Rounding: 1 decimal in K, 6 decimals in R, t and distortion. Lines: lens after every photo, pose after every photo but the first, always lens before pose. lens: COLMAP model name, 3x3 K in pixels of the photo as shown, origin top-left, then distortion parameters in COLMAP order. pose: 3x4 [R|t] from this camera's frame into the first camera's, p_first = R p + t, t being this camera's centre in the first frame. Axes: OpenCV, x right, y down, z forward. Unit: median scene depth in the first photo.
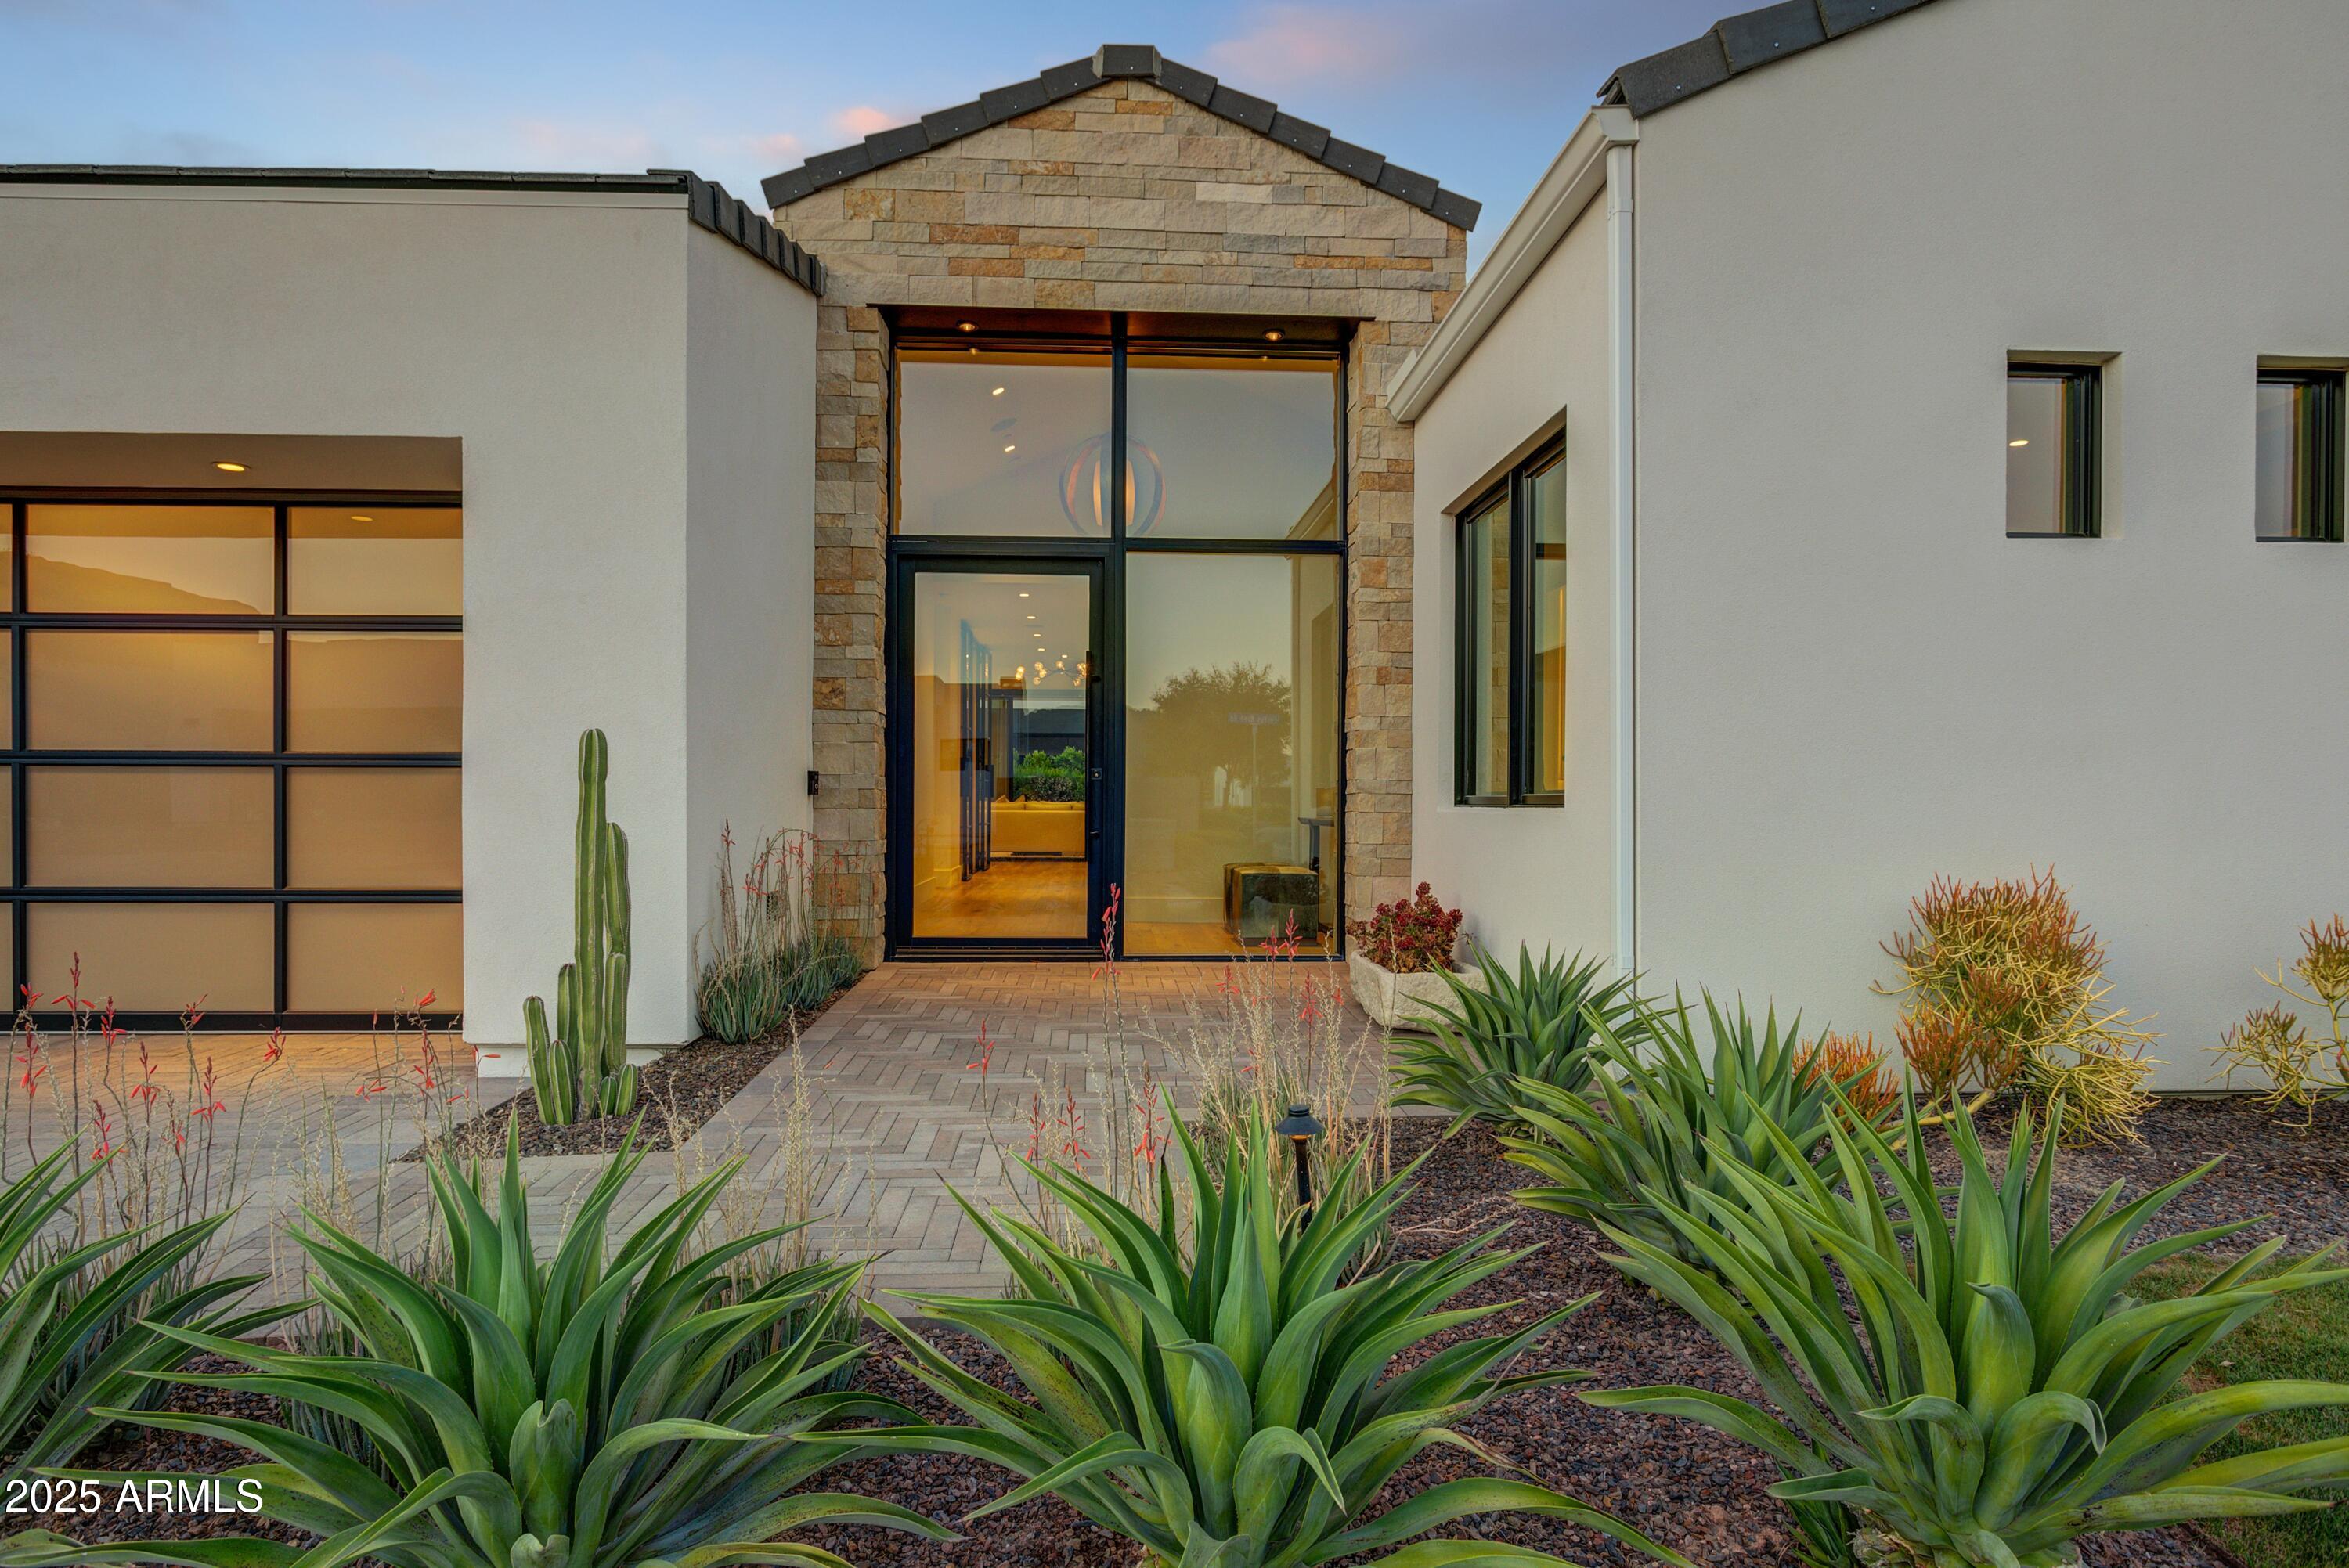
lens RADIAL K [[1332.6, 0, 1180.9], [0, 1332.6, 816.9], [0, 0, 1]] dist [-0.012008, 0.002313]
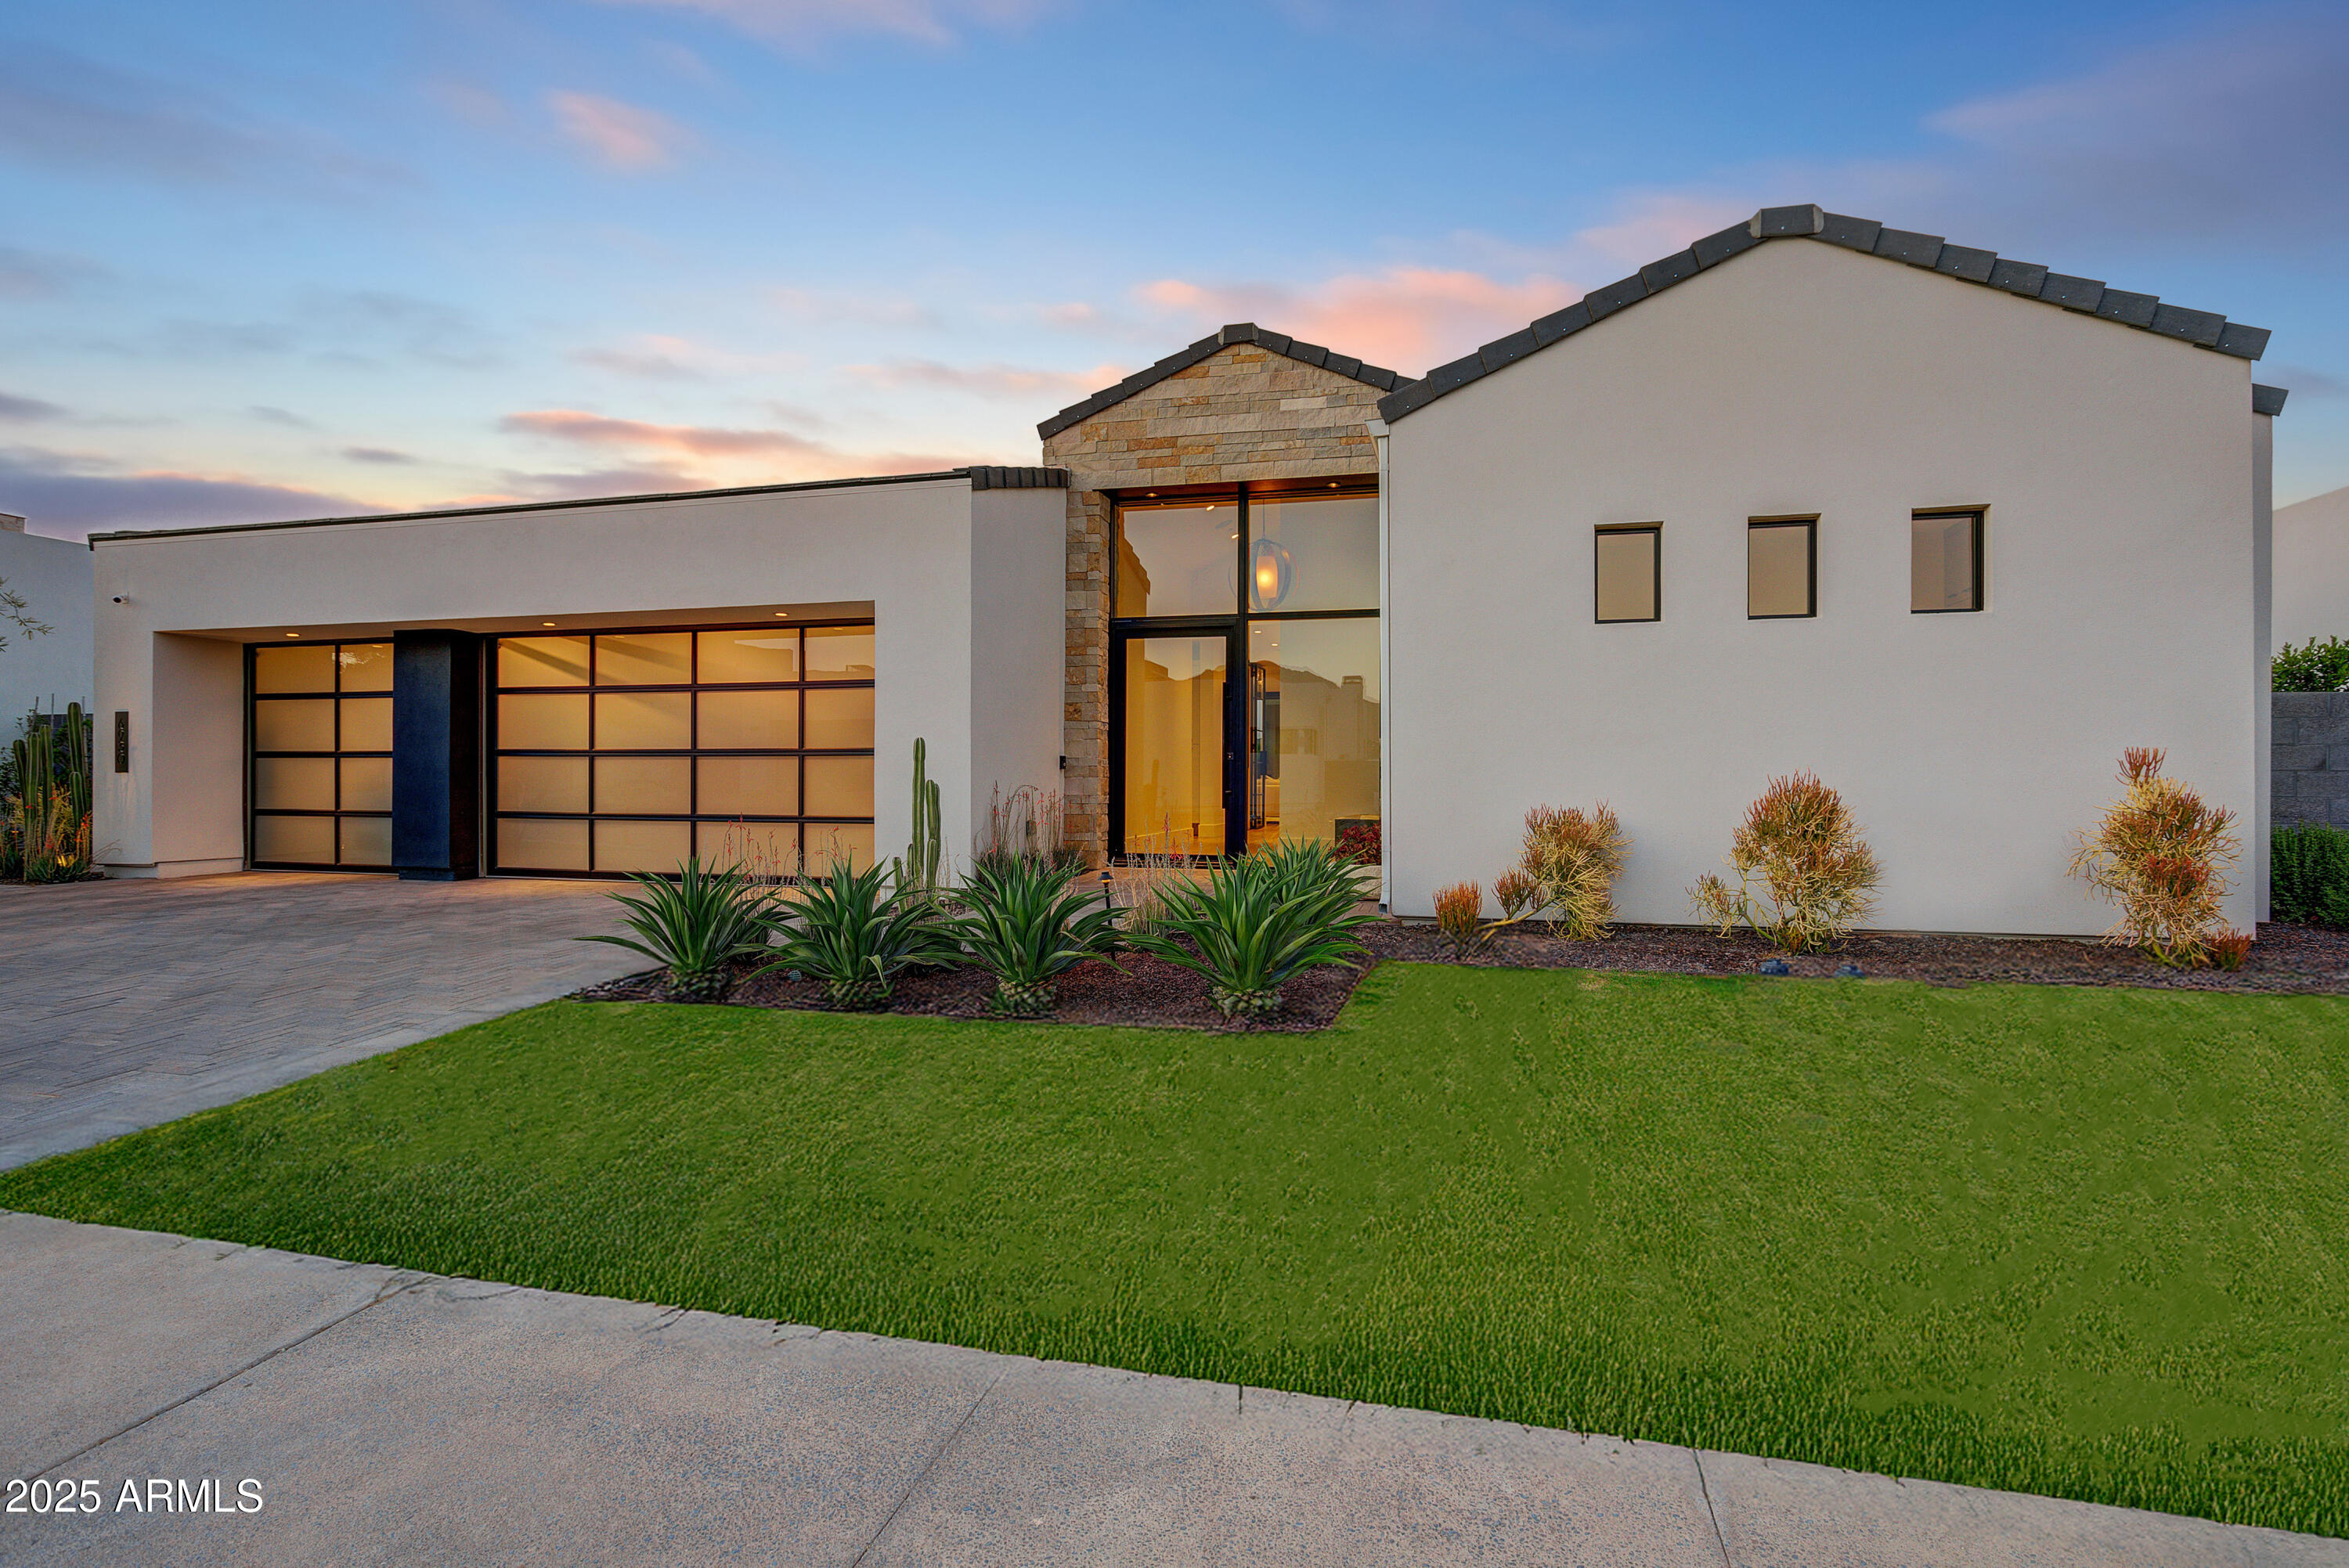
lens RADIAL K [[1185.7, 0, 1171.7], [0, 1185.7, 789.6], [0, 0, 1]] dist [-0.002434, -0.000392]
pose [[0.954499, -0.000249, -0.298214, 0.327037], [-0.001642, 0.999980, -0.006089, 0.019524], [0.298210, 0.006302, 0.954479, -0.456973]]
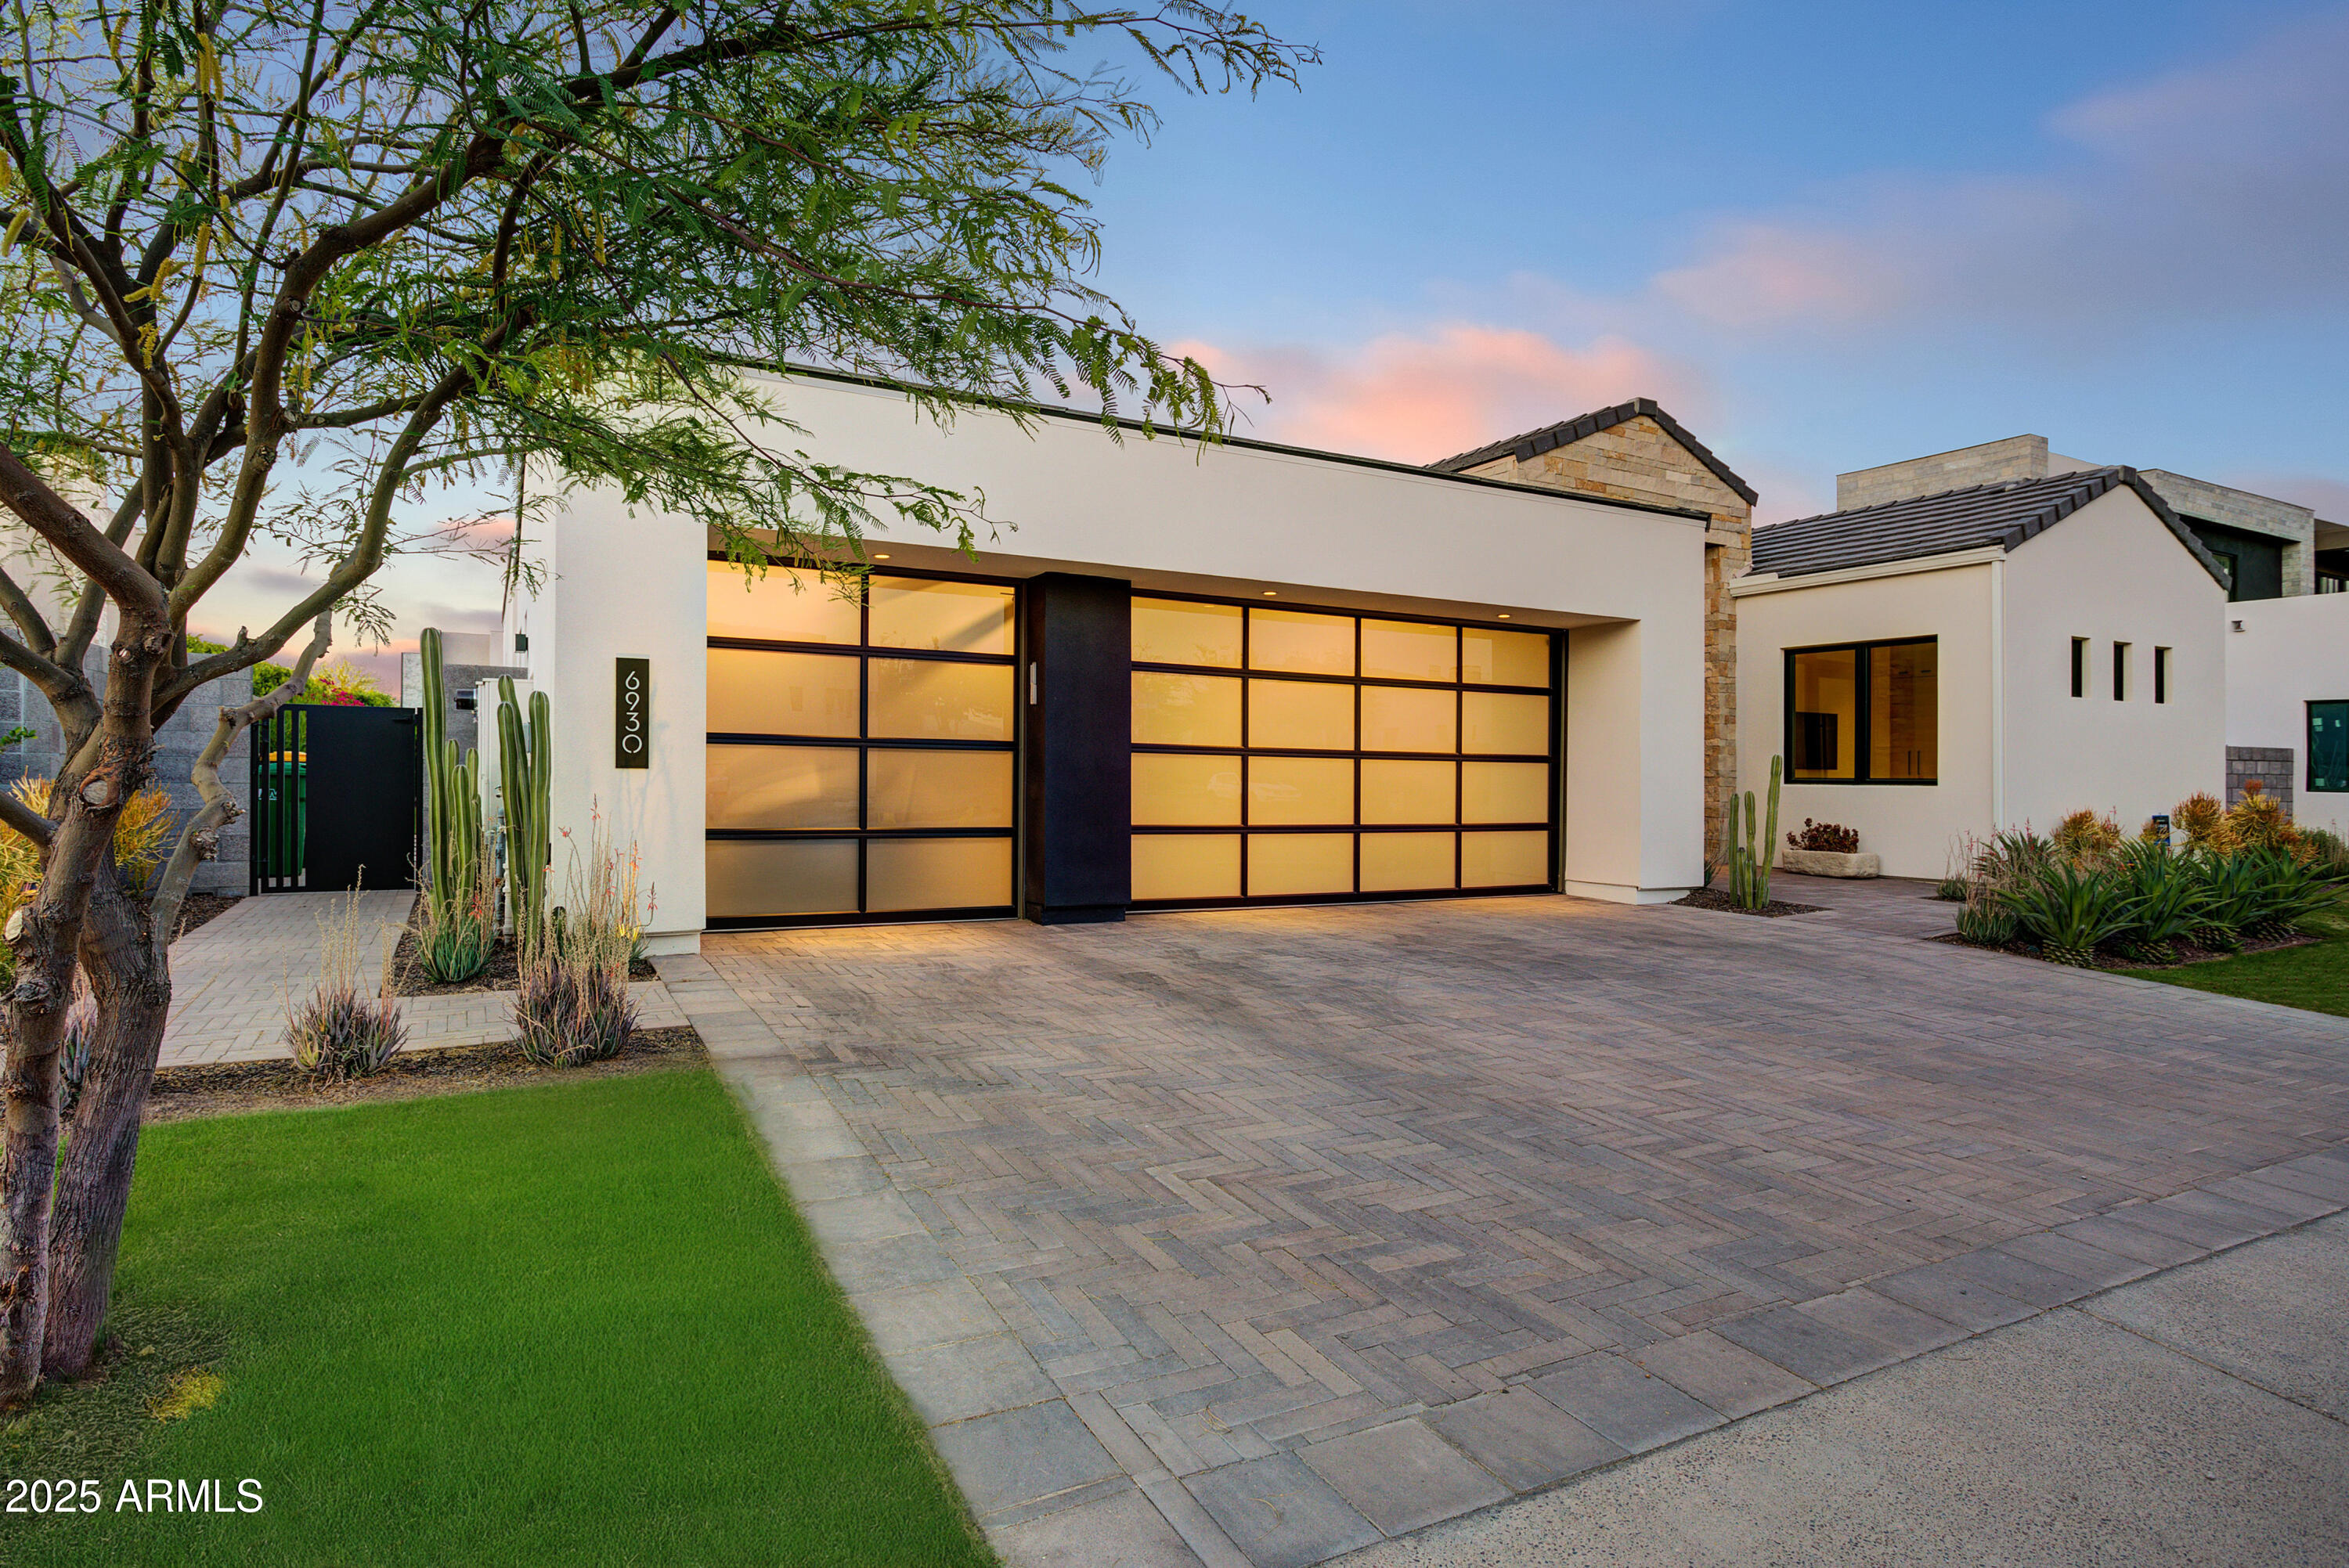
lens RADIAL K [[1242.7, 0, 1177.2], [0, 1242.7, 773.2], [0, 0, 1]] dist [-0.000275, 0.000067]
pose [[0.898746, 0.011887, 0.438308, -1.479858], [-0.013829, 0.999904, 0.001238, -0.012921], [-0.438251, -0.007174, 0.898824, -0.366915]]
